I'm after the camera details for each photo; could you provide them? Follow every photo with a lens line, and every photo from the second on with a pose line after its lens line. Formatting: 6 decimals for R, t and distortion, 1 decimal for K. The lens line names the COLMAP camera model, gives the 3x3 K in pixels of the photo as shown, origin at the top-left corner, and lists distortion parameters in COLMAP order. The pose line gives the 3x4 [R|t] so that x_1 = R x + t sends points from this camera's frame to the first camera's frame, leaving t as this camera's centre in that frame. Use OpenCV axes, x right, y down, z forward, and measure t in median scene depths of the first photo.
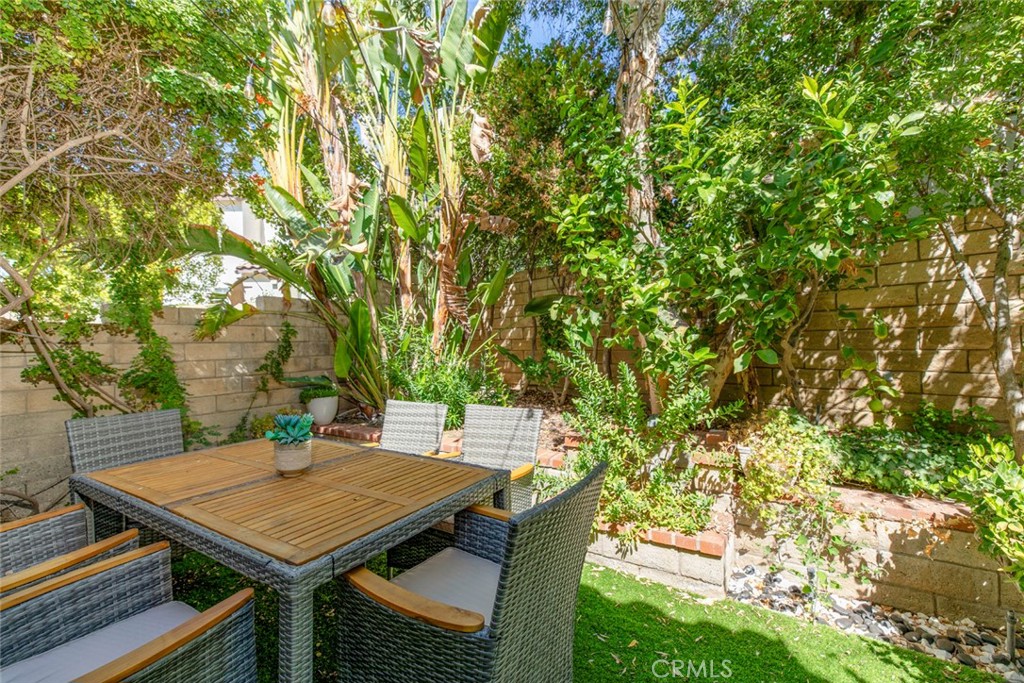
lens RADIAL K [[463.3, 0, 512.7], [0, 463.3, 337.0], [0, 0, 1]] dist [0.007573, -0.000569]
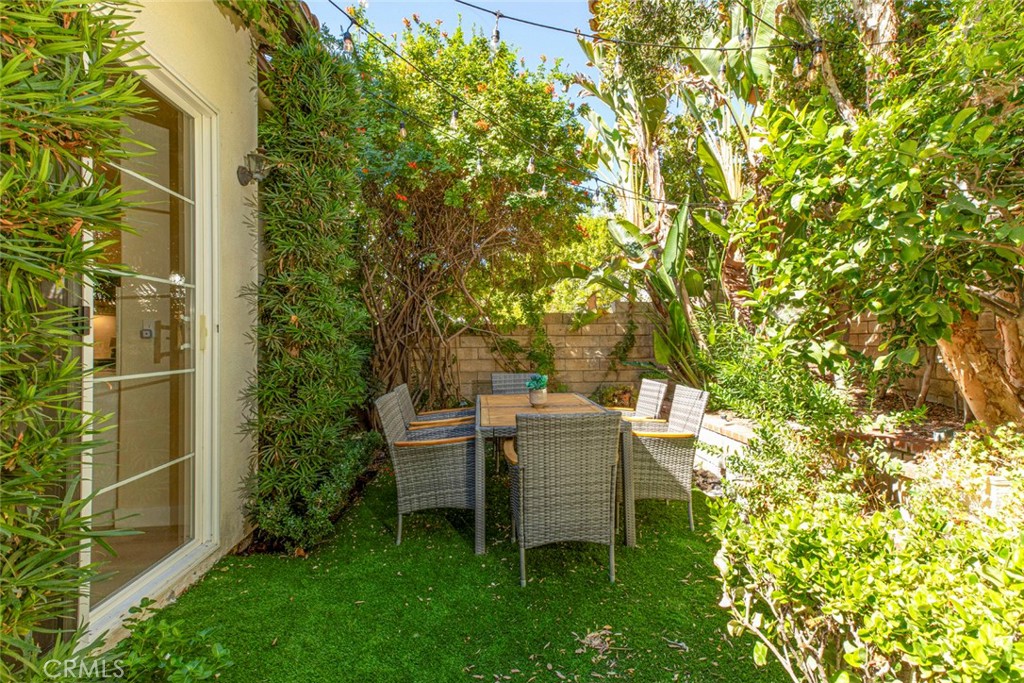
lens RADIAL K [[463.3, 0, 507.4], [0, 463.3, 340.3], [0, 0, 1]] dist [0.007573, -0.000569]
pose [[0.586700, 0.015935, -0.809648, 0.432391], [0.003582, 0.999746, 0.022271, -0.005610], [0.809797, -0.015967, 0.586493, -0.080796]]
